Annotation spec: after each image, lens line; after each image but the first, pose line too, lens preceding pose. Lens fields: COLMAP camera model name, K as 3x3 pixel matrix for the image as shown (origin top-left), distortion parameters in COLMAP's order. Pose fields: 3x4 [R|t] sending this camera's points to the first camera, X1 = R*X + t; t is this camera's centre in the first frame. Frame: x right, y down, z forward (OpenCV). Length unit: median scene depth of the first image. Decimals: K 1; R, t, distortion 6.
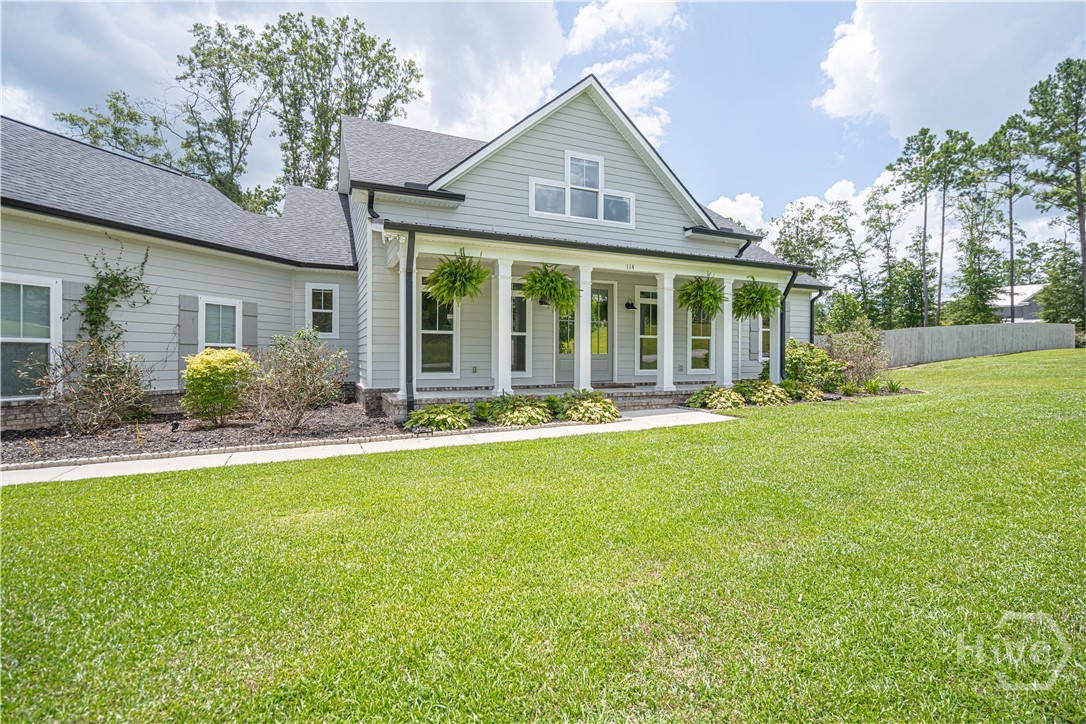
lens RADIAL K [[477.7, 0, 537.4], [0, 477.7, 364.5], [0, 0, 1]] dist [-0.008869, 0.003005]
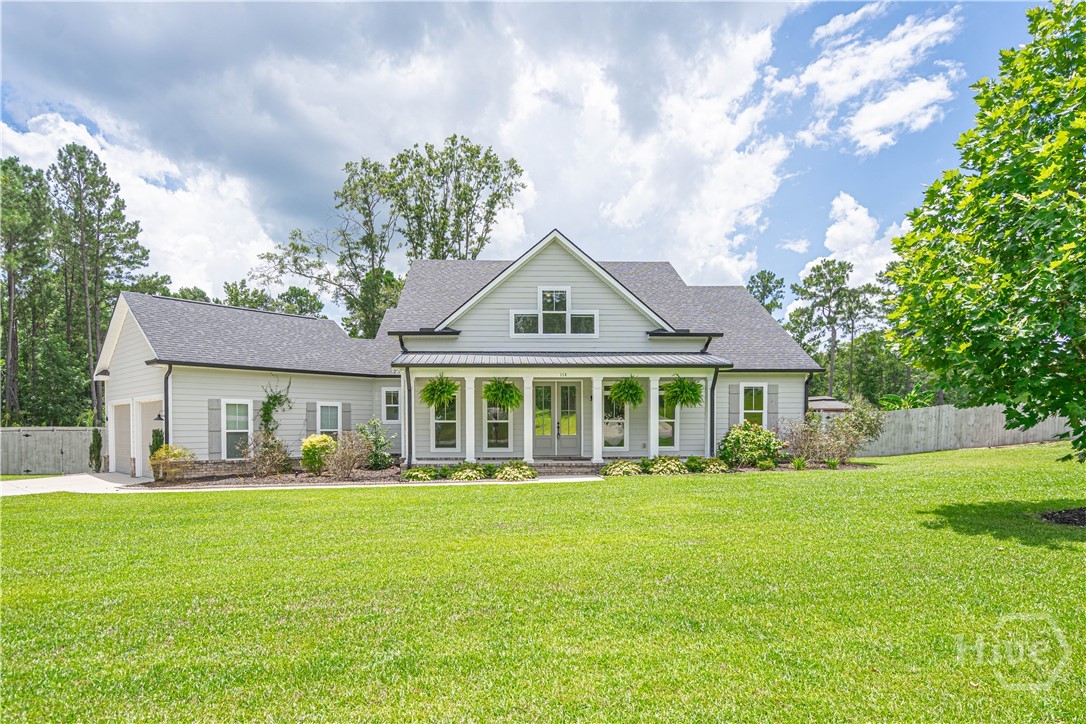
lens RADIAL K [[567.6, 0, 527.7], [0, 567.6, 445.2], [0, 0, 1]] dist [-0.012212, -0.000476]
pose [[0.935051, 0.007323, -0.354439, 0.545694], [-0.001592, 0.999863, 0.016459, -0.017860], [0.354511, -0.014826, 0.934934, -0.482400]]
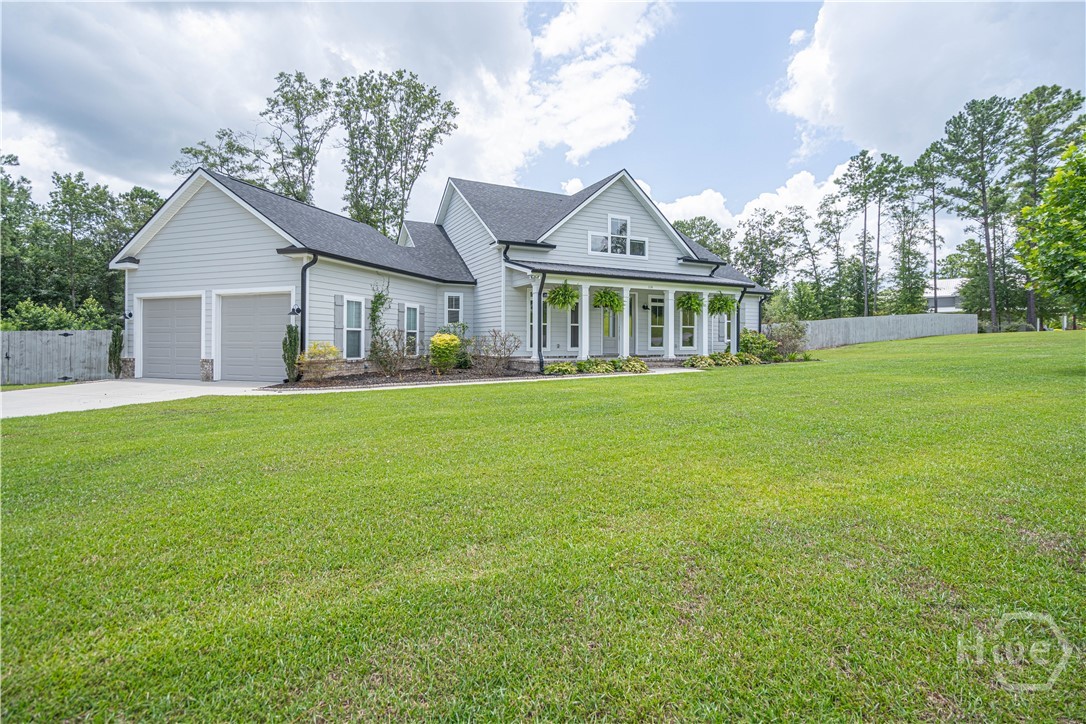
lens RADIAL K [[477.7, 0, 526.5], [0, 477.7, 342.5], [0, 0, 1]] dist [-0.008869, 0.003005]
pose [[0.999557, 0.001068, 0.029747, -0.243867], [-0.000676, 0.999913, -0.013209, 0.016860], [-0.029758, 0.013183, 0.999470, -0.572335]]
